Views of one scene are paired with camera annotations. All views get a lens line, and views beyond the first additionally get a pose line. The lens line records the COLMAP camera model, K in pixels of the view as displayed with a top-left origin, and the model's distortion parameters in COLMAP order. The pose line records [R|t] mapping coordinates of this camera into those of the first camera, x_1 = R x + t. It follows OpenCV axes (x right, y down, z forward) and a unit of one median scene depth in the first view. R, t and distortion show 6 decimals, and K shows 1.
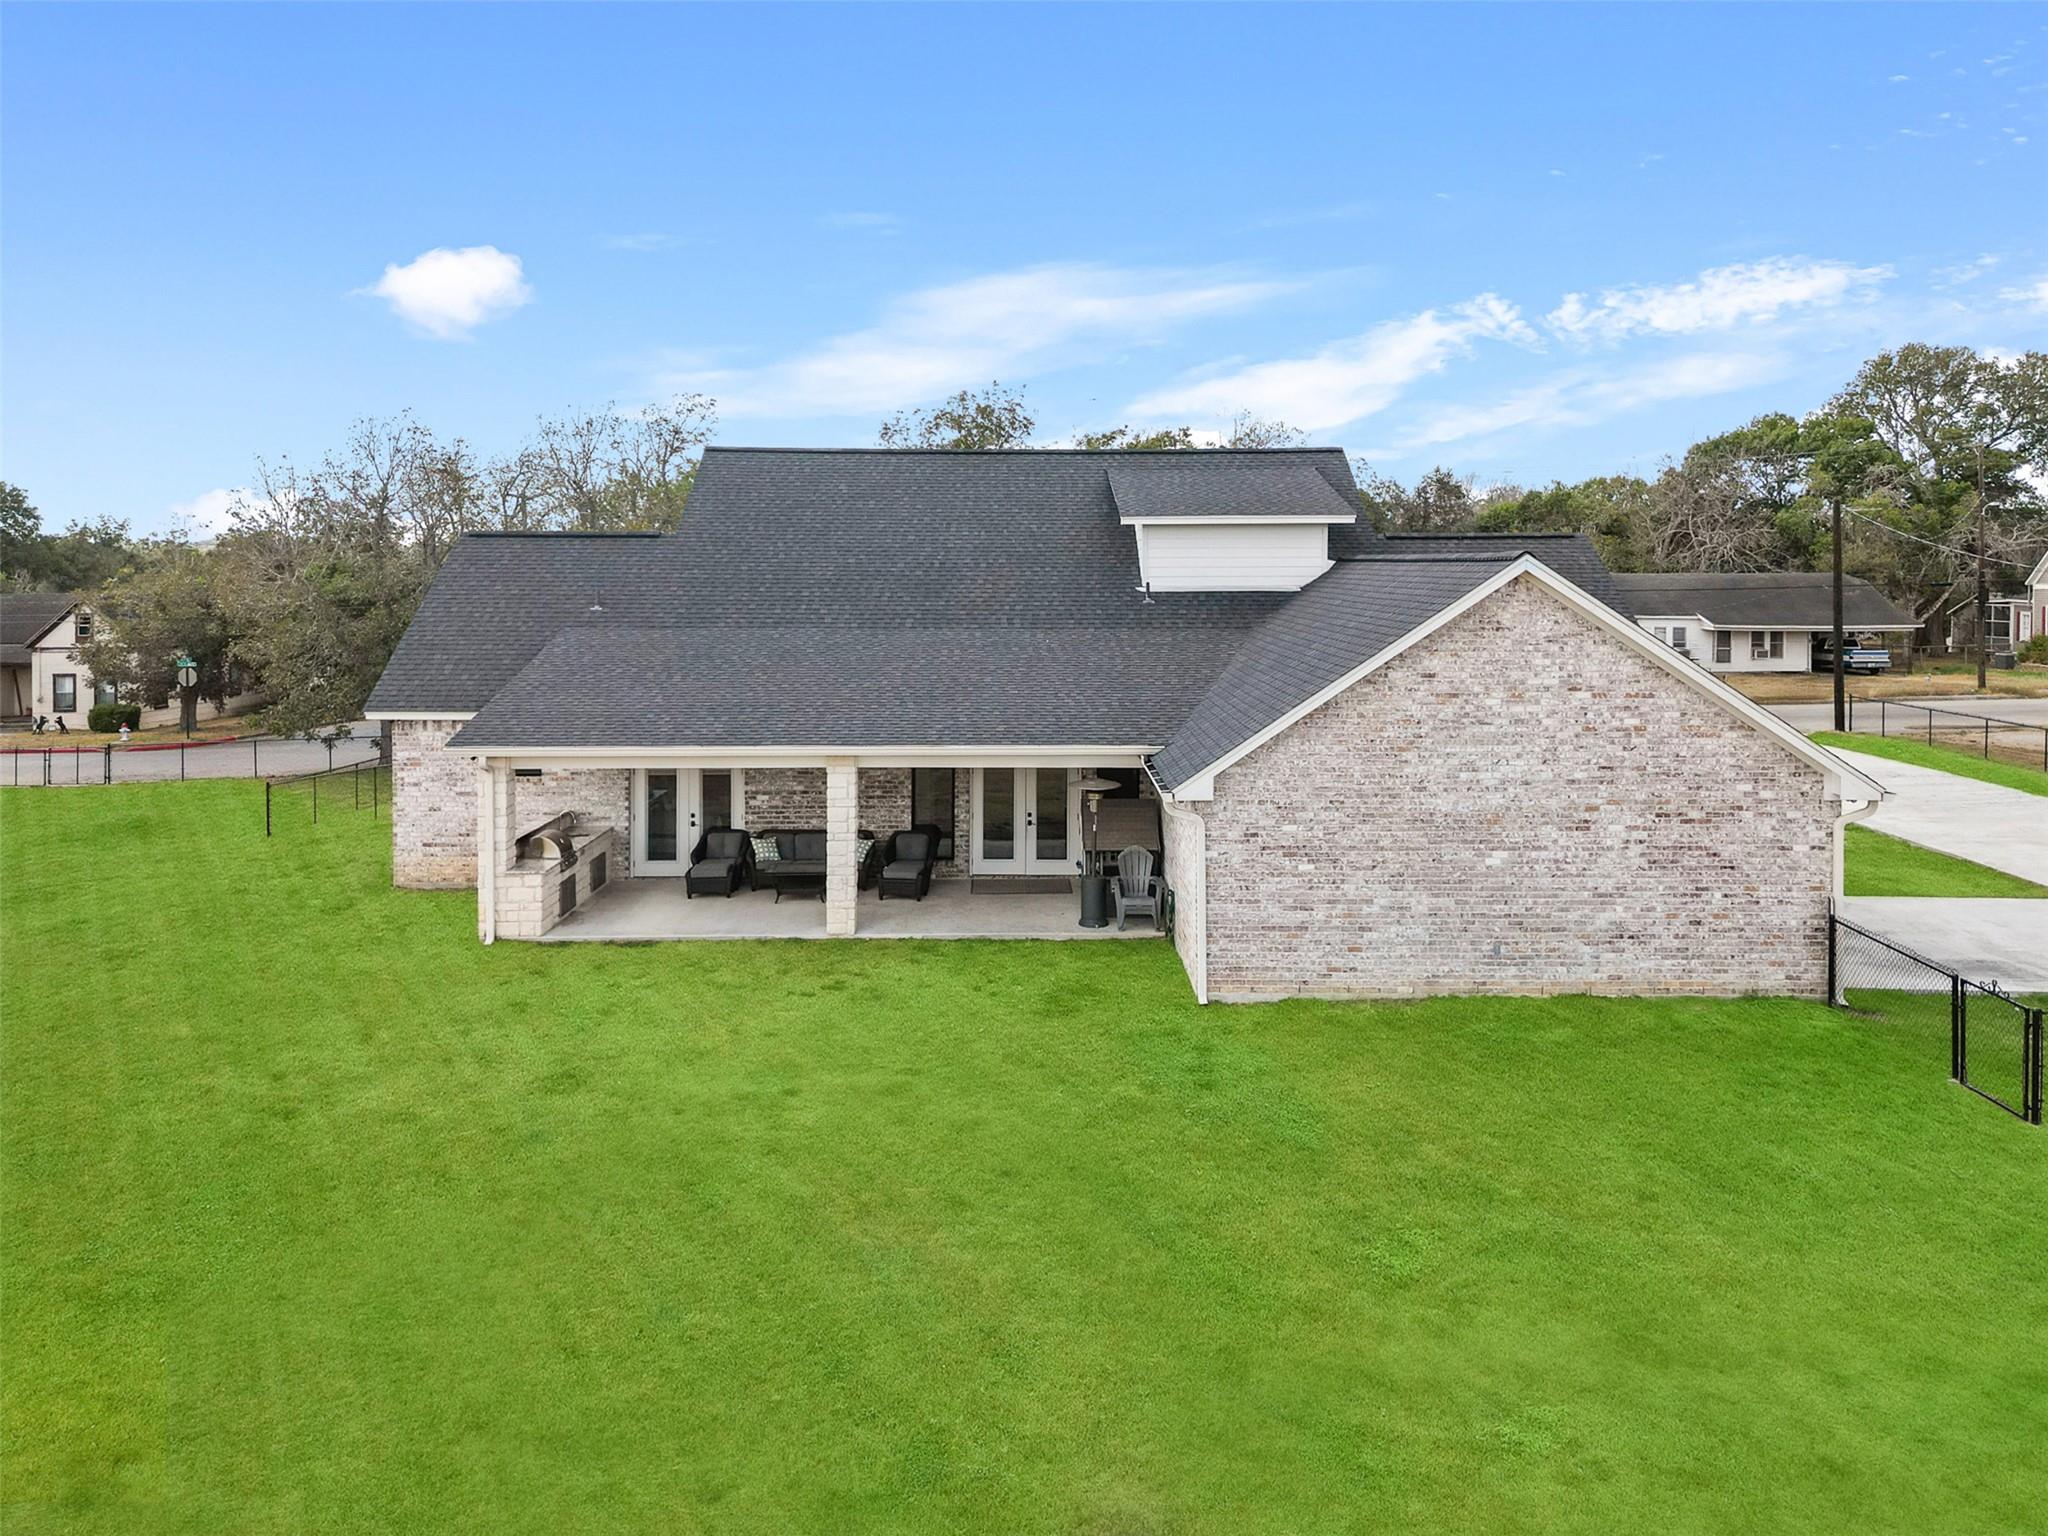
lens RADIAL K [[1476.7, 0, 1024.0], [0, 1476.7, 768.0], [0, 0, 1]] dist [0.028850, -0.002020]
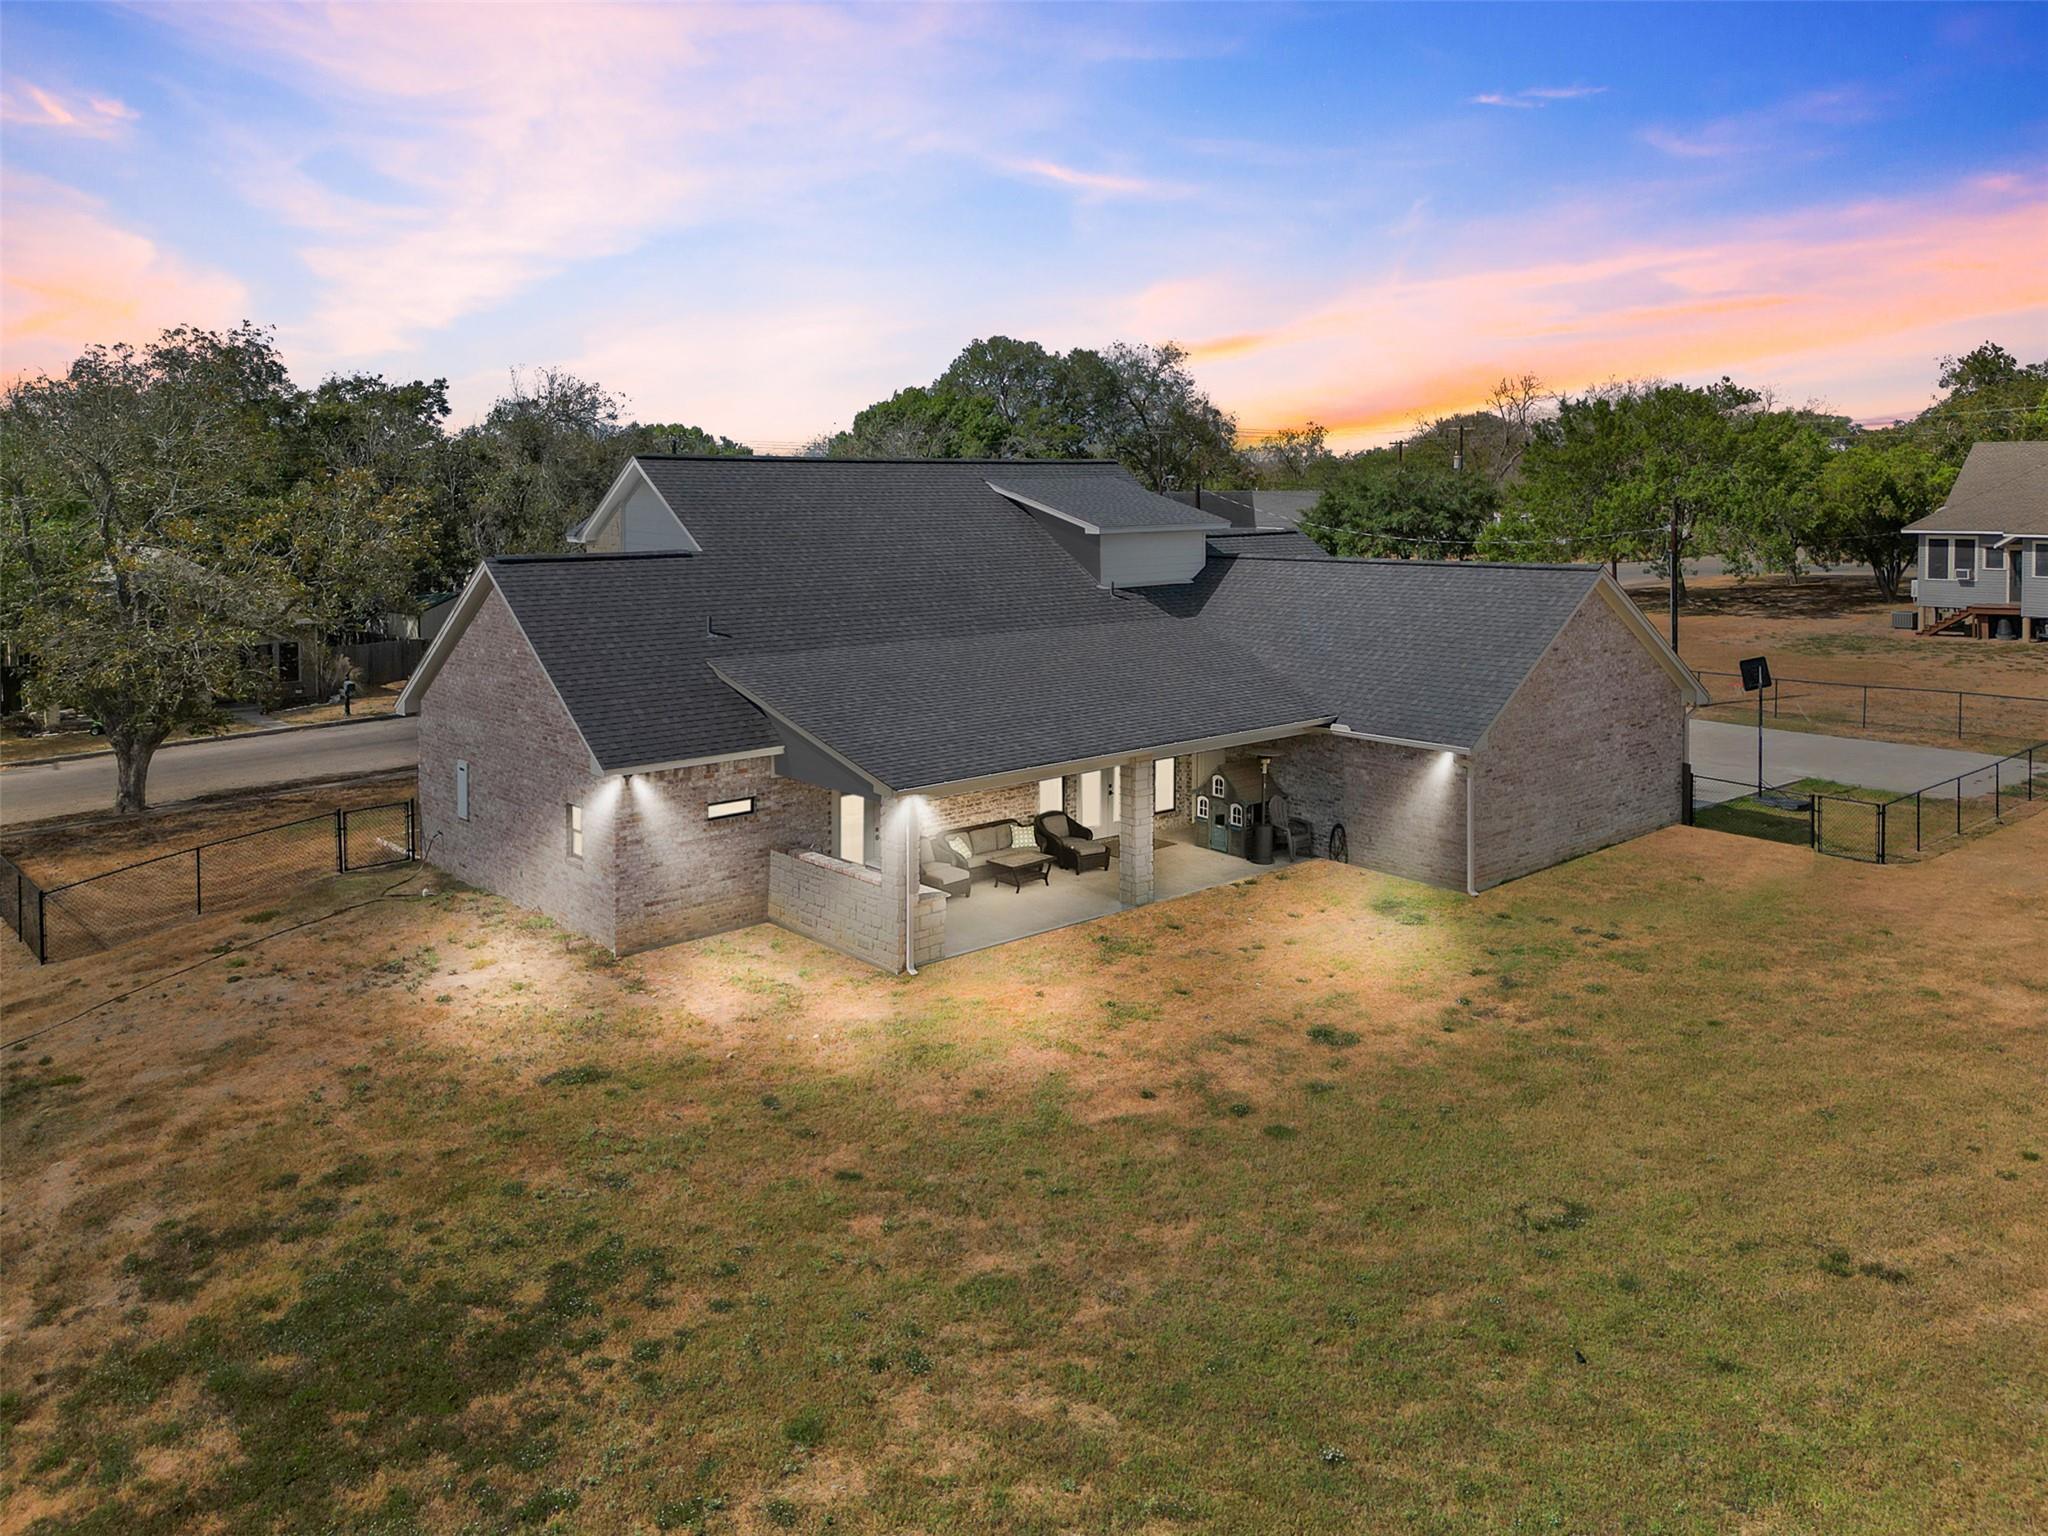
lens RADIAL K [[1476.7, 0, 1024.0], [0, 1476.7, 768.0], [0, 0, 1]] dist [0.028850, -0.002020]
pose [[0.763132, -0.125528, 0.633934, -0.802842], [0.097184, 0.992090, 0.079457, -0.084080], [-0.638893, 0.000973, 0.769295, 0.136083]]
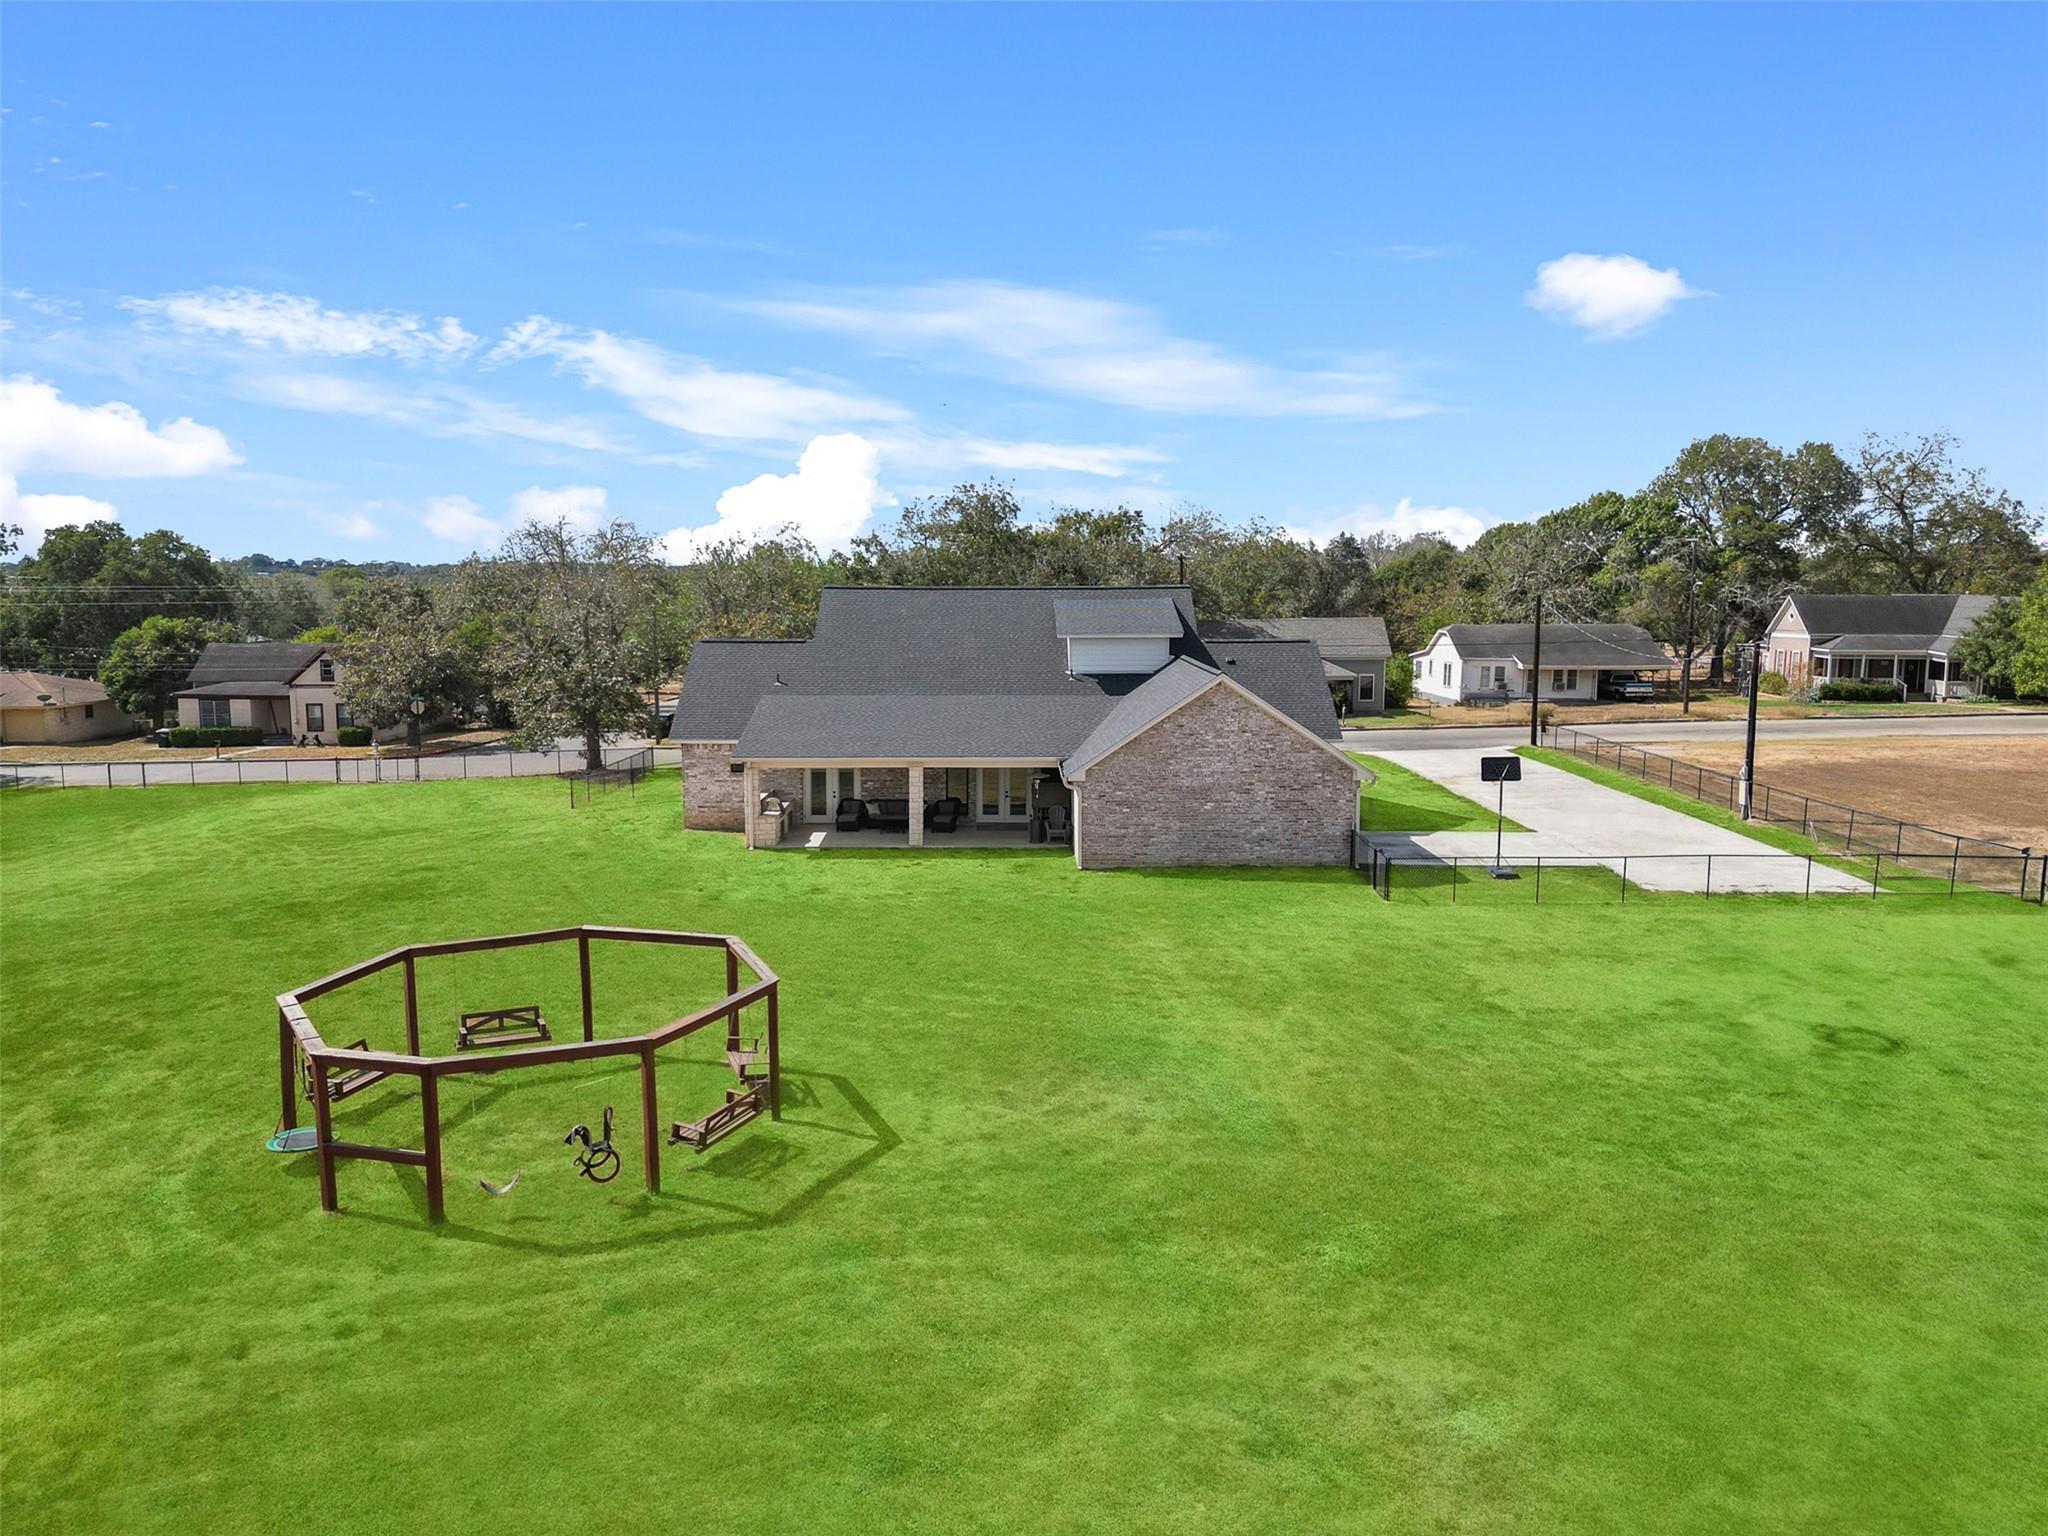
lens RADIAL K [[1429.8, 0, 1024.0], [0, 1429.8, 768.0], [0, 0, 1]] dist [0.096432, 0.000396]
pose [[0.999996, -0.001042, 0.002548, 0.021583], [0.001055, 0.999986, -0.005110, 0.010125], [-0.002543, 0.005113, 0.999984, -0.889286]]
